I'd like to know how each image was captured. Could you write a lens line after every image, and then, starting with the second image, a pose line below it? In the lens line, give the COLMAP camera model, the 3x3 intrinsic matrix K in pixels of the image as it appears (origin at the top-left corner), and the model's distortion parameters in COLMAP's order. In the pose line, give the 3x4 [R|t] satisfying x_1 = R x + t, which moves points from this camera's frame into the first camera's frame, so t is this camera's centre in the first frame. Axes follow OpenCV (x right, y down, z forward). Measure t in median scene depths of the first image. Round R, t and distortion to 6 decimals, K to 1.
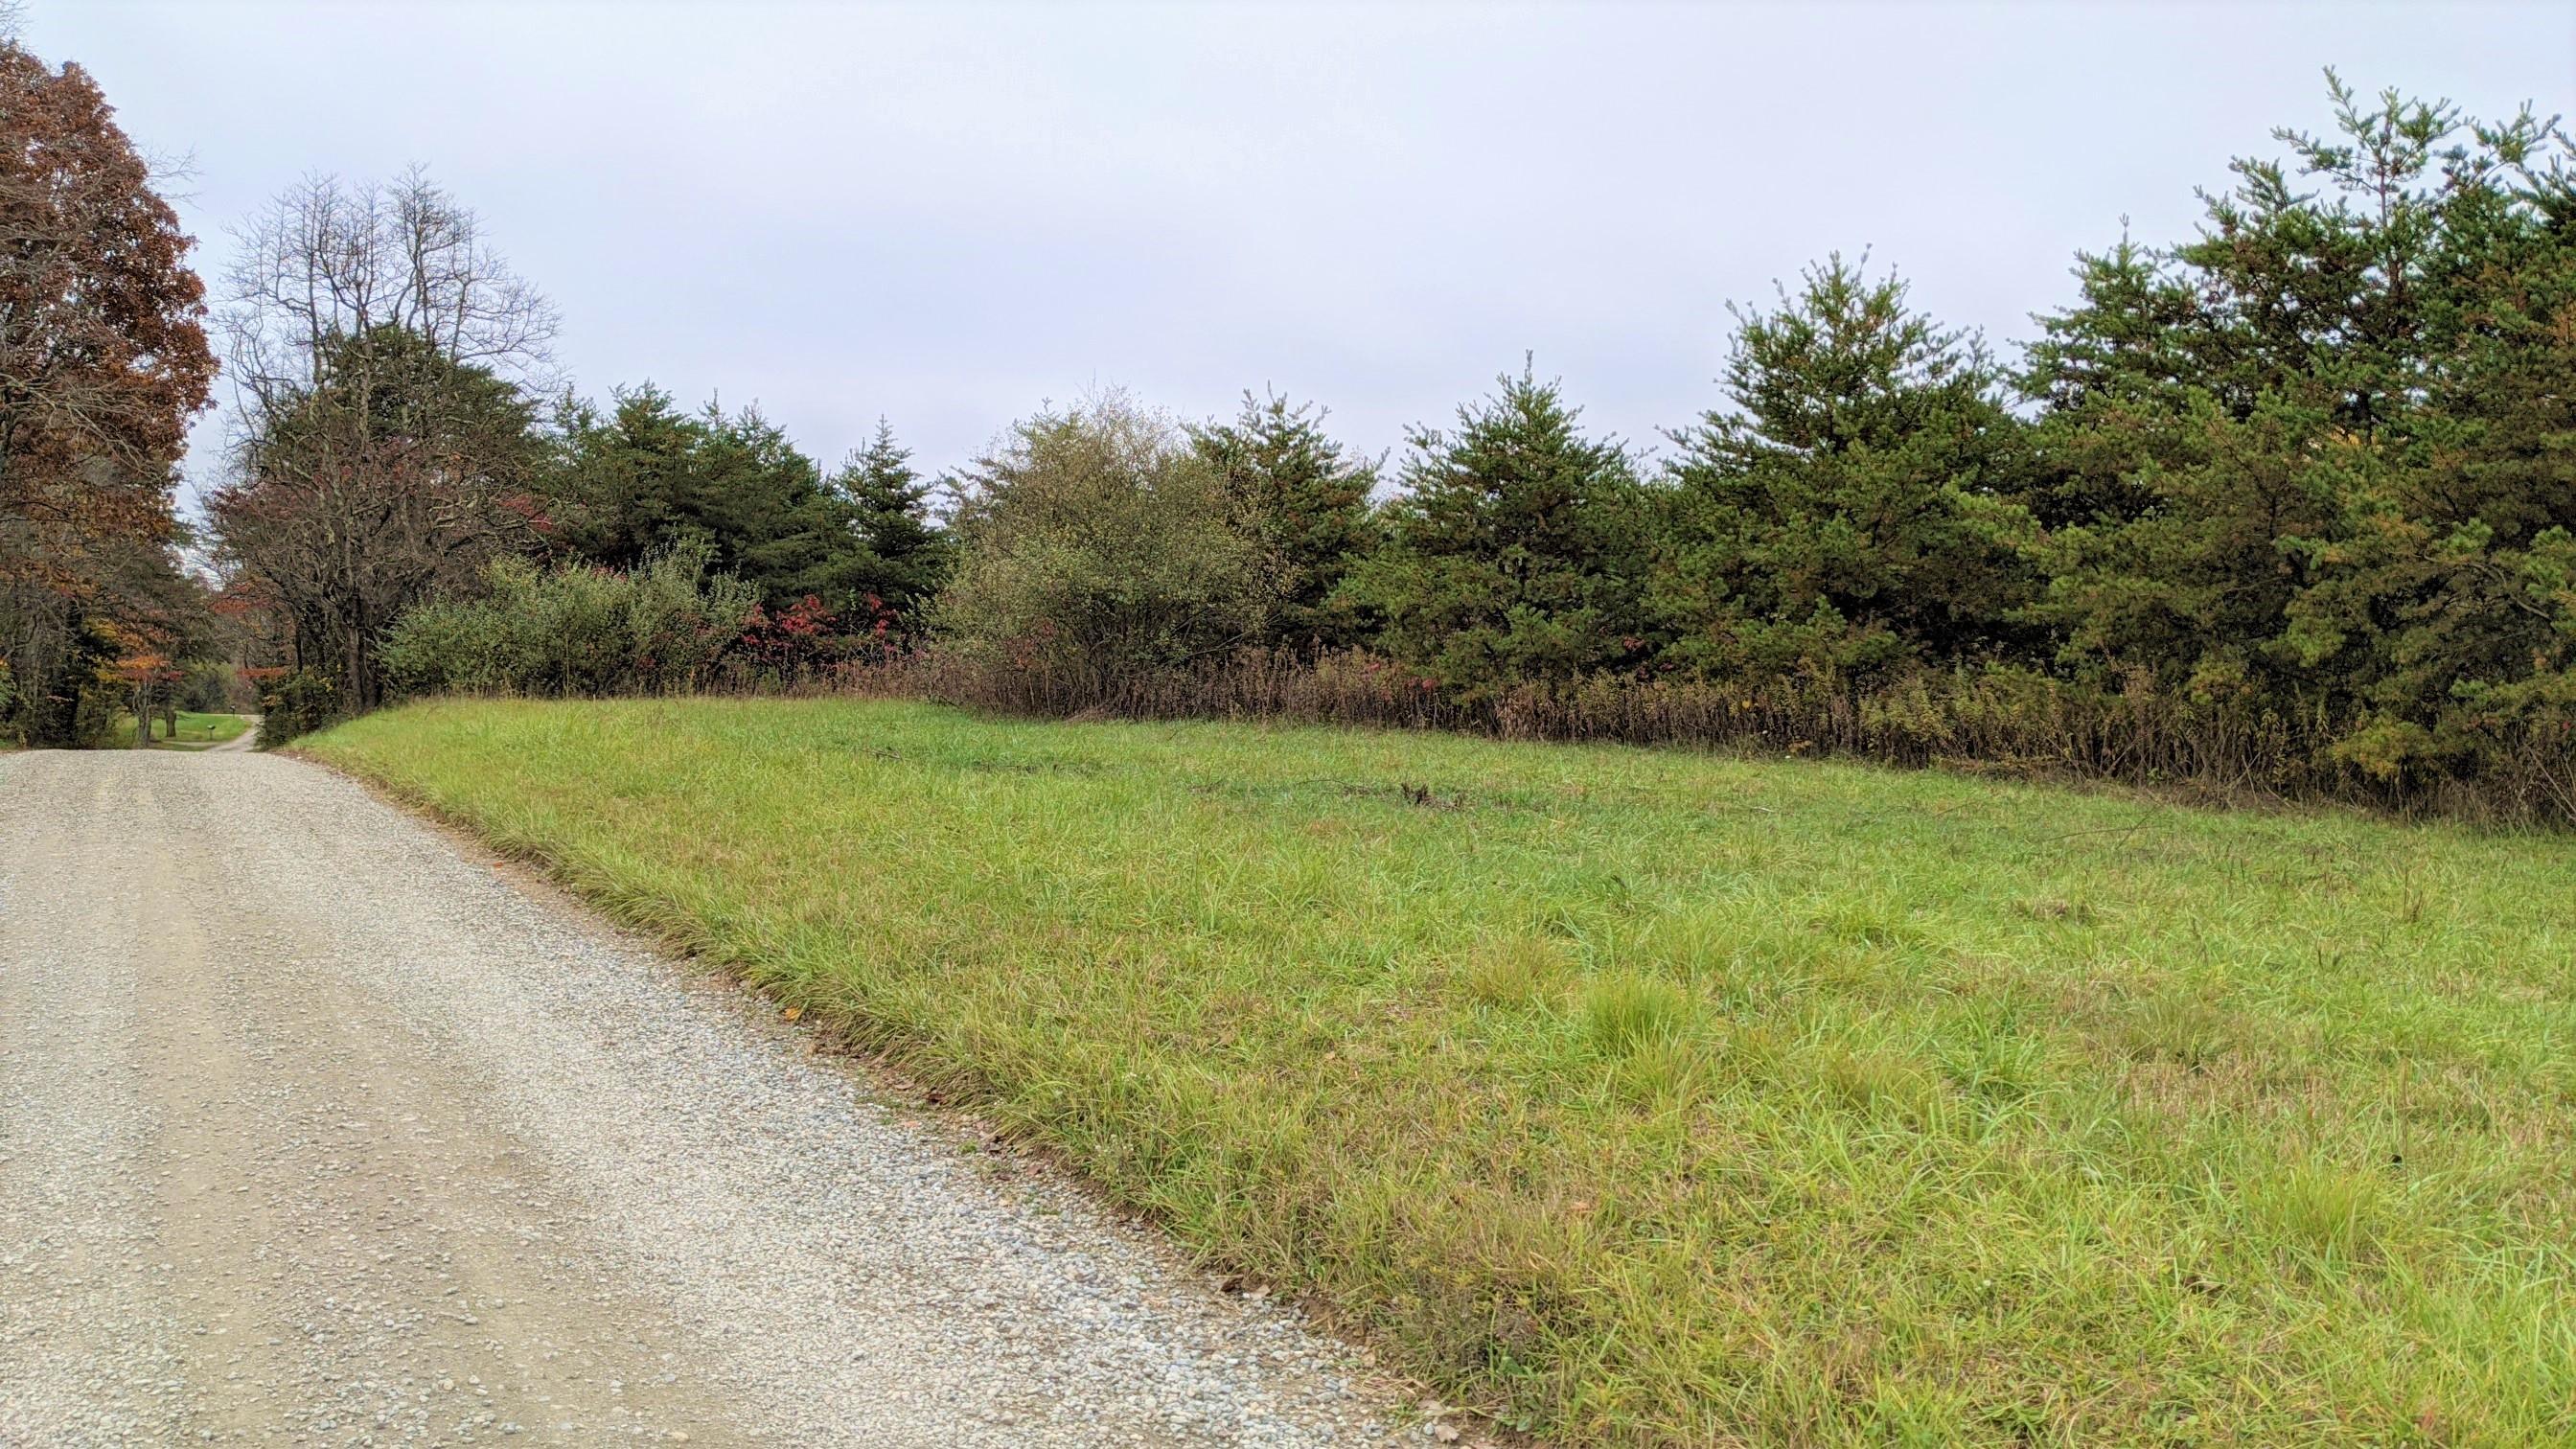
lens RADIAL K [[2022.2, 0, 1288.0], [0, 2022.2, 724.5], [0, 0, 1]] dist [0.000280, -0.003691]
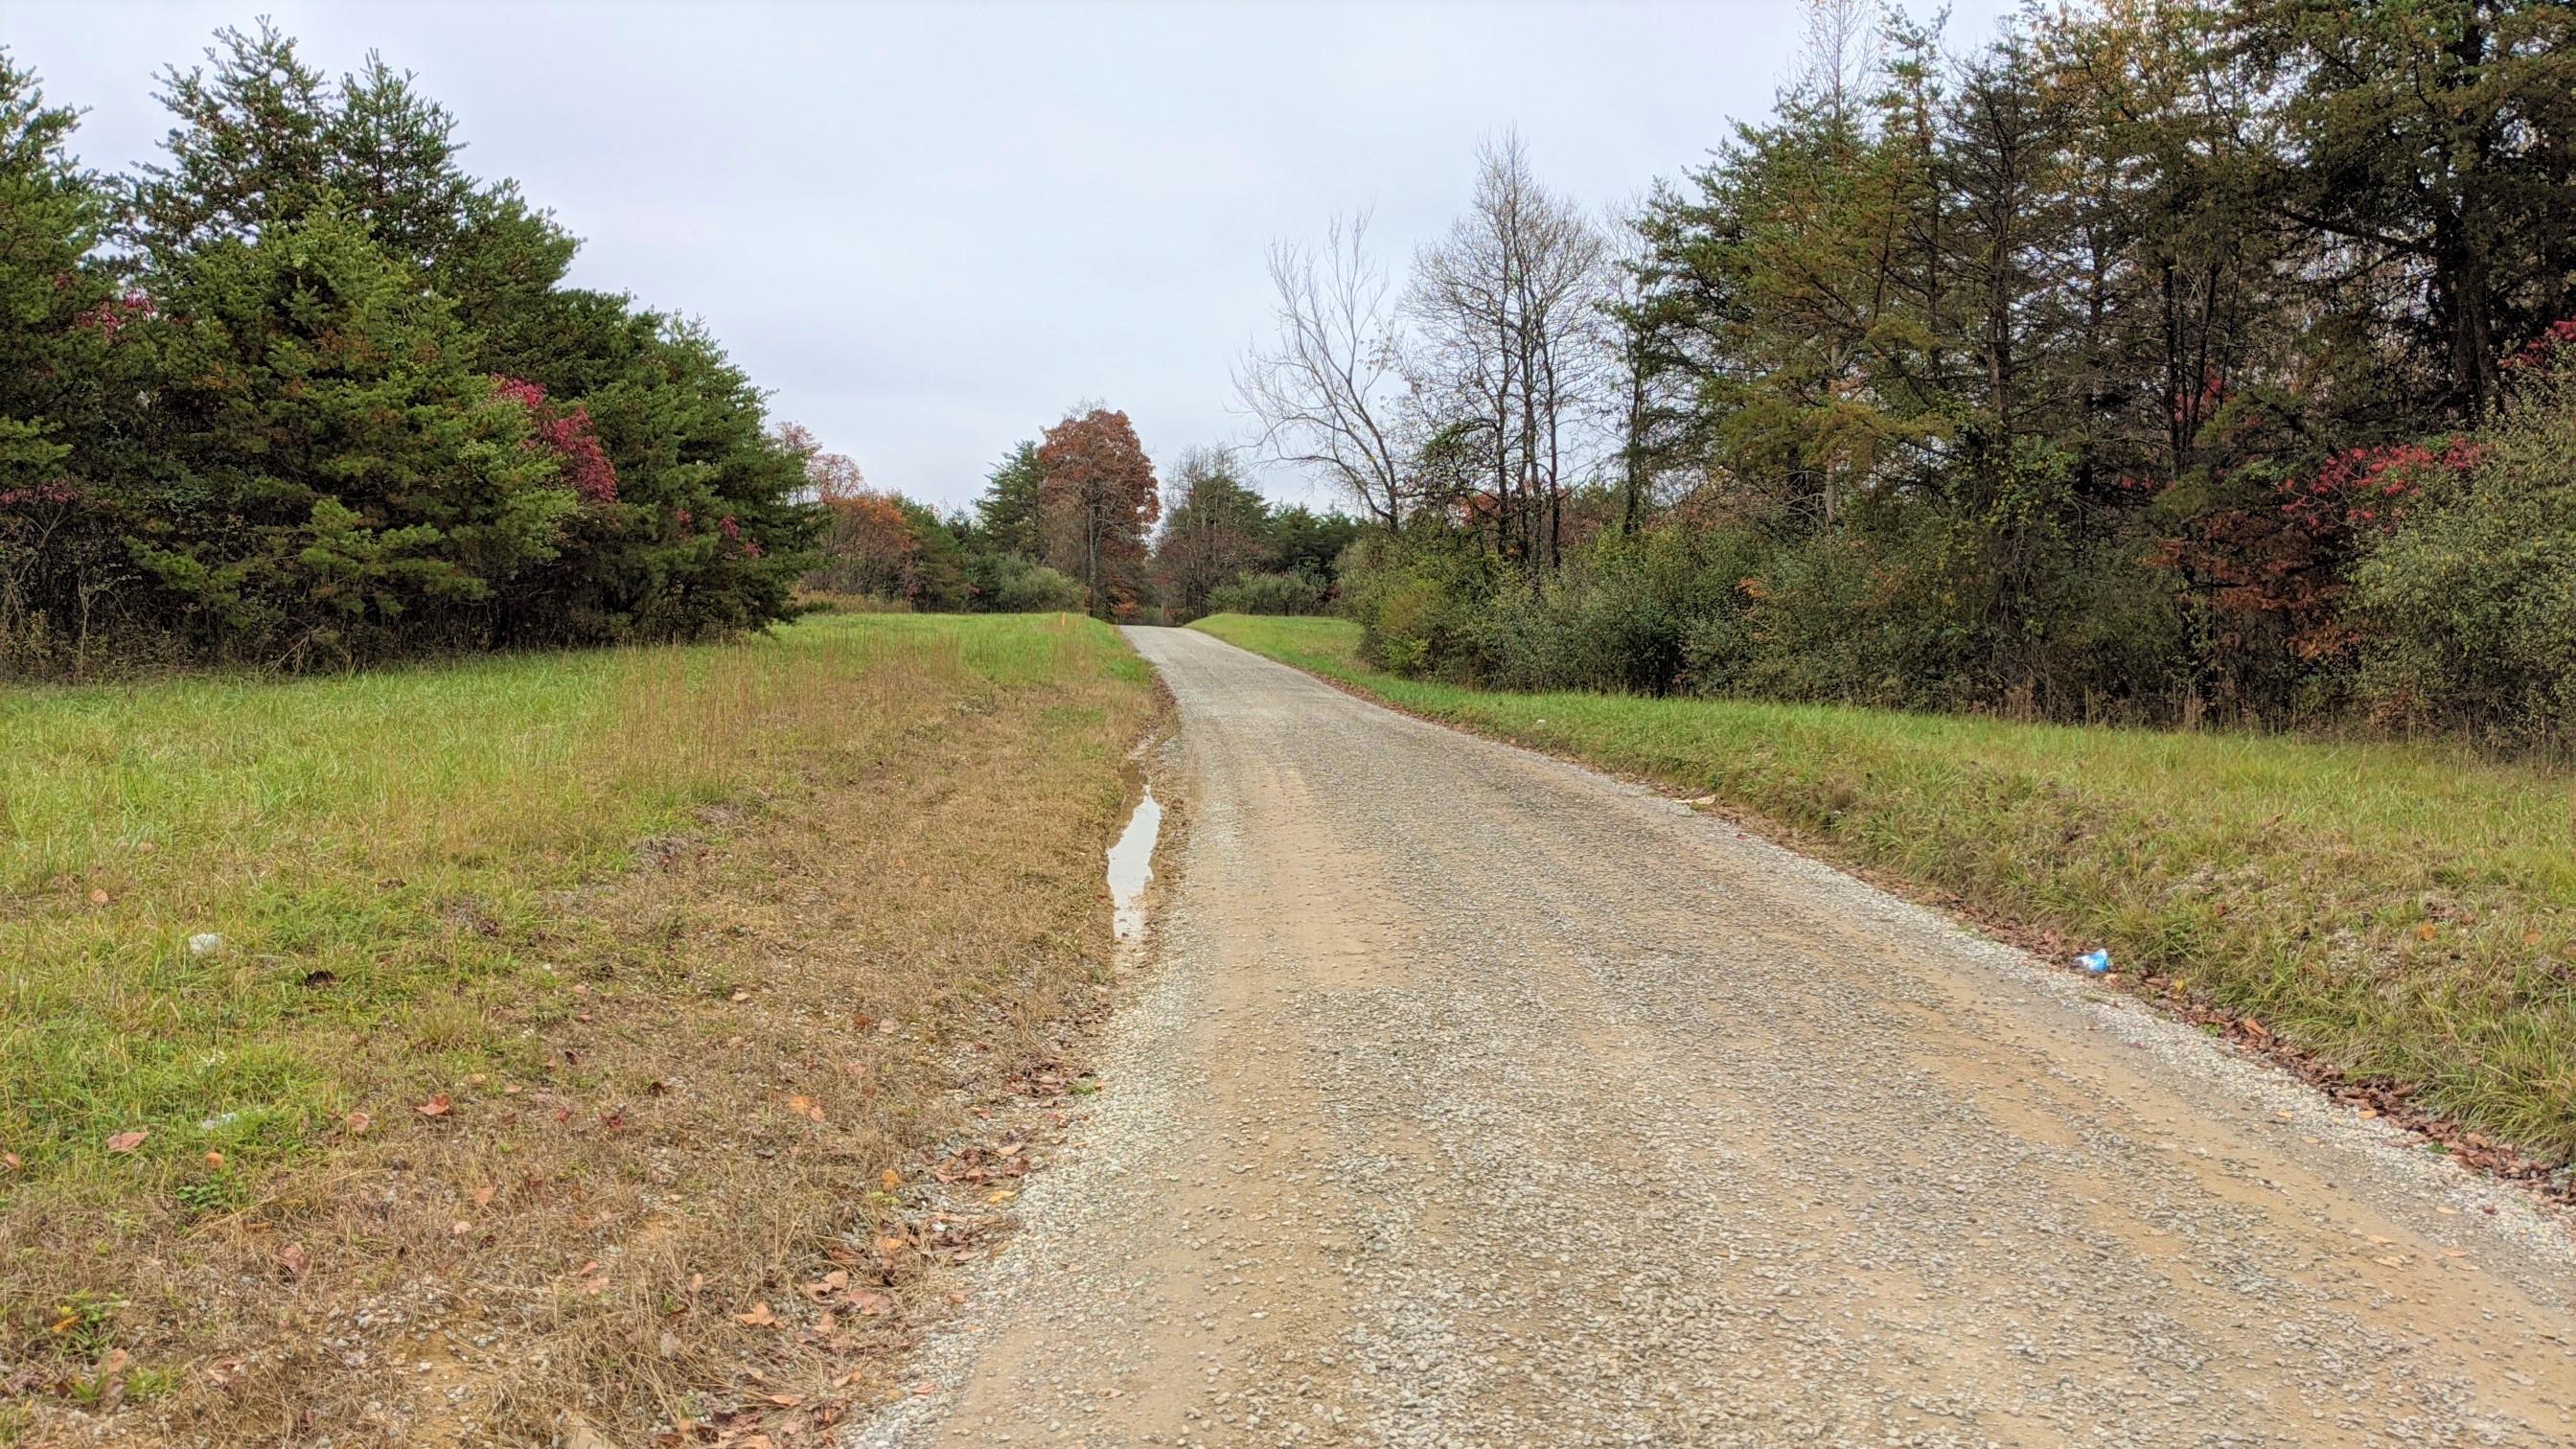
lens RADIAL K [[2022.2, 0, 1288.0], [0, 2022.2, 724.5], [0, 0, 1]] dist [0.000280, -0.003691]
pose [[0.919439, 0.027796, -0.392249, 0.763901], [-0.018391, 0.999447, 0.027714, 0.055950], [0.392802, -0.018267, 0.919442, -1.554602]]
